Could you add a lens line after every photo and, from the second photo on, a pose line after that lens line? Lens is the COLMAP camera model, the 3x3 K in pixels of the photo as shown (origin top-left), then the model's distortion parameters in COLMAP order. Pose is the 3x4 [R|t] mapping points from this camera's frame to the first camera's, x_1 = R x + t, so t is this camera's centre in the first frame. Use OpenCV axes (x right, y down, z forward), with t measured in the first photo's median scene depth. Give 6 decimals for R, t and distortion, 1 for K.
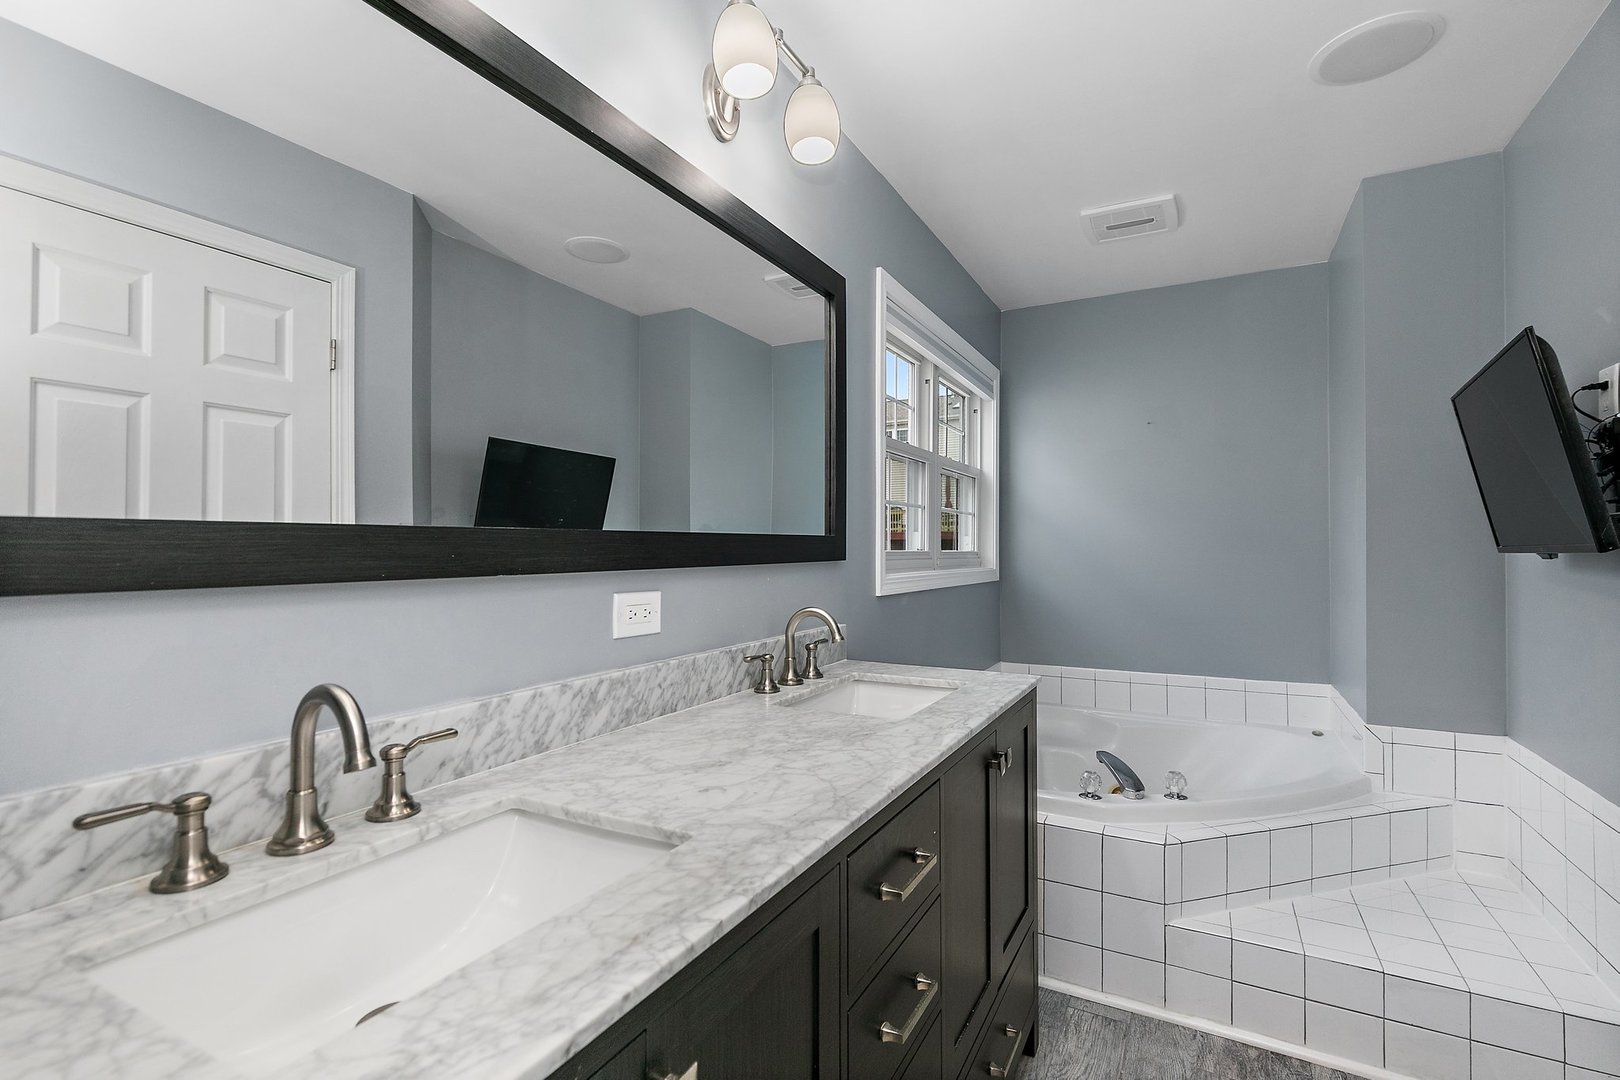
lens RADIAL K [[740.3, 0, 816.5], [0, 740.3, 544.6], [0, 0, 1]] dist [0.006791, -0.002986]
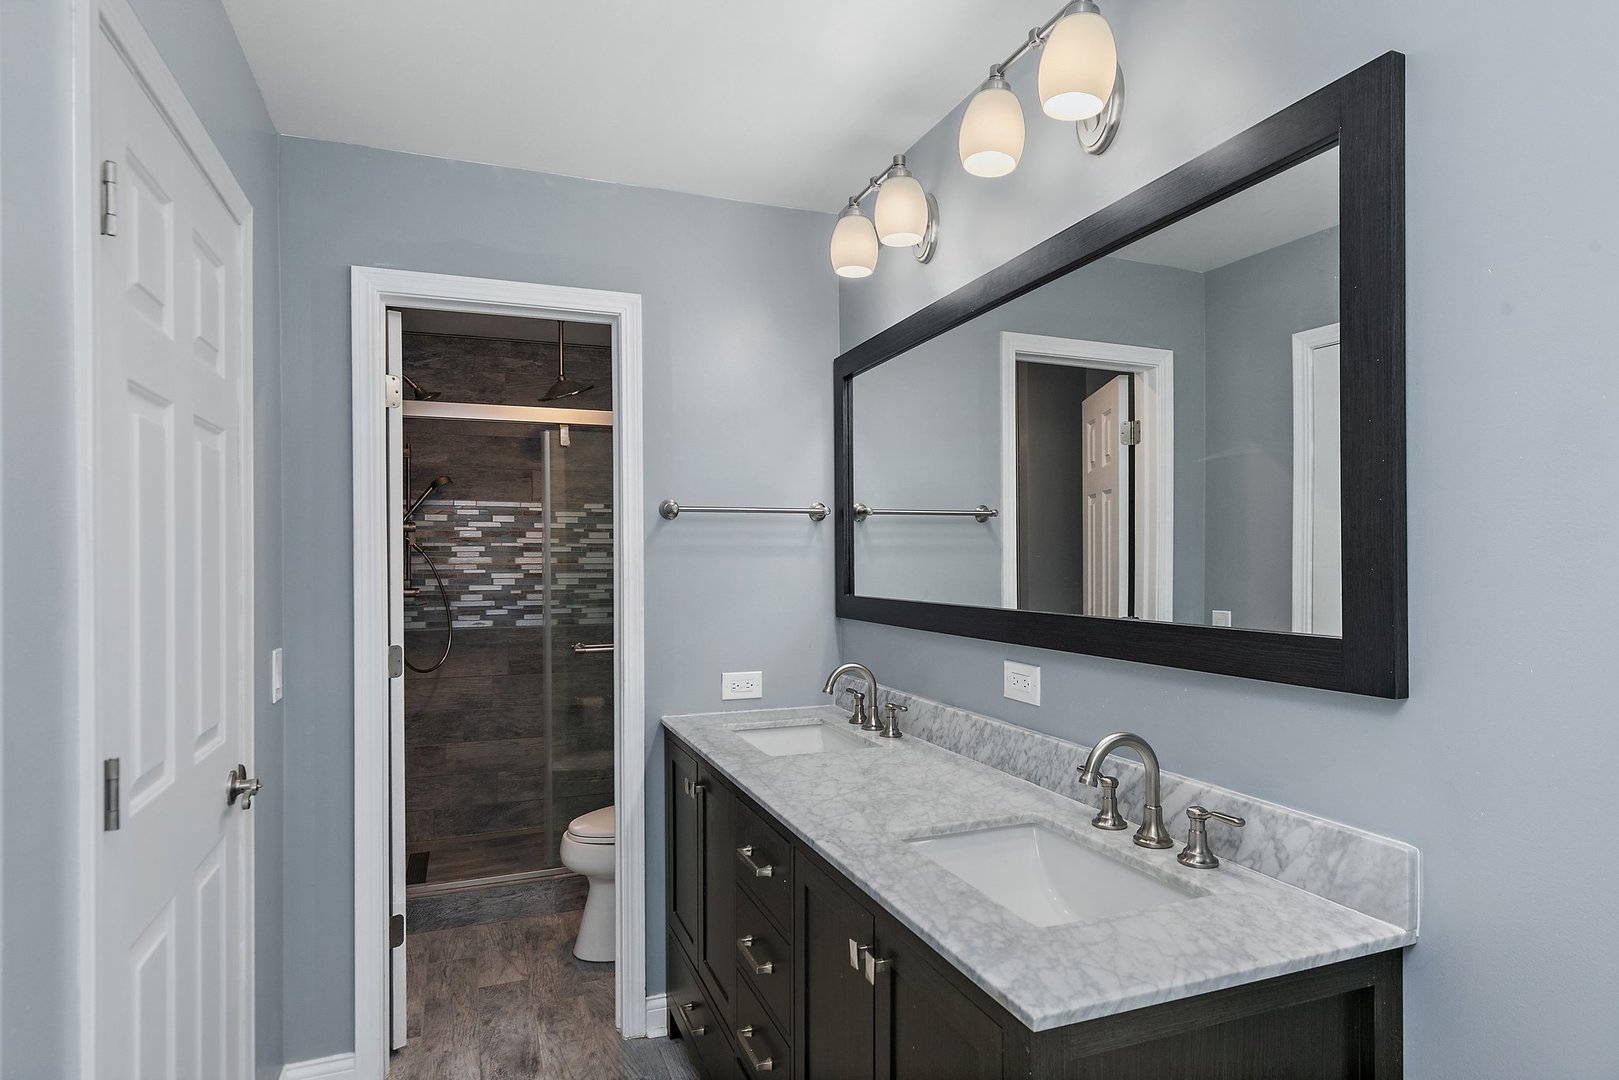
lens RADIAL K [[896.3, 0, 814.4], [0, 896.3, 548.9], [0, 0, 1]] dist [0.000106, 0.000084]
pose [[-0.650652, -0.002510, -0.759372, 1.103577], [0.009459, 0.999890, -0.011409, -0.107996], [0.759317, -0.014606, -0.650557, 1.800538]]
